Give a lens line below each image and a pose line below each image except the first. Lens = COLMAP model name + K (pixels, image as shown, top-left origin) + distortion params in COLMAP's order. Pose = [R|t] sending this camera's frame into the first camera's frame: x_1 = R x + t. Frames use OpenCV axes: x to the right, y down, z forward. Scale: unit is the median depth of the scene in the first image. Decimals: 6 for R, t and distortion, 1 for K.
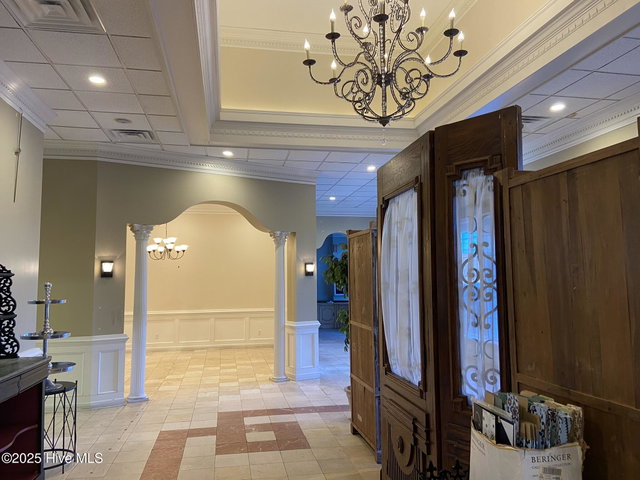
lens RADIAL K [[481.3, 0, 324.5], [0, 481.3, 239.6], [0, 0, 1]] dist [0.043791, -0.053735]
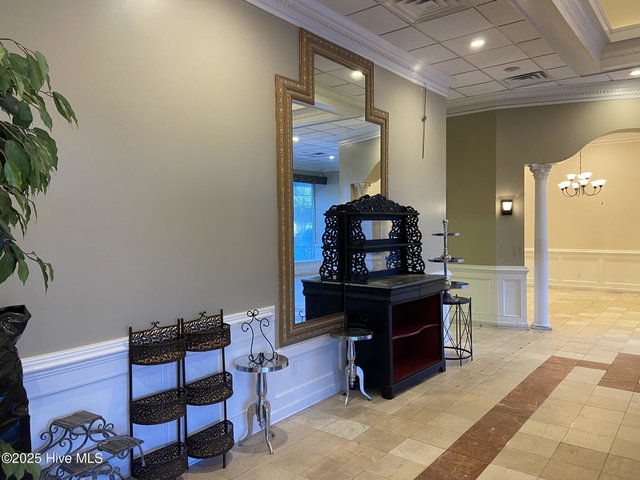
lens RADIAL K [[481.3, 0, 316.3], [0, 481.3, 241.6], [0, 0, 1]] dist [0.043791, -0.053735]
pose [[0.649238, 0.027667, -0.760082, 0.120331], [0.071838, 0.992640, 0.097494, -0.001640], [0.757185, -0.117900, 0.642472, -0.057375]]
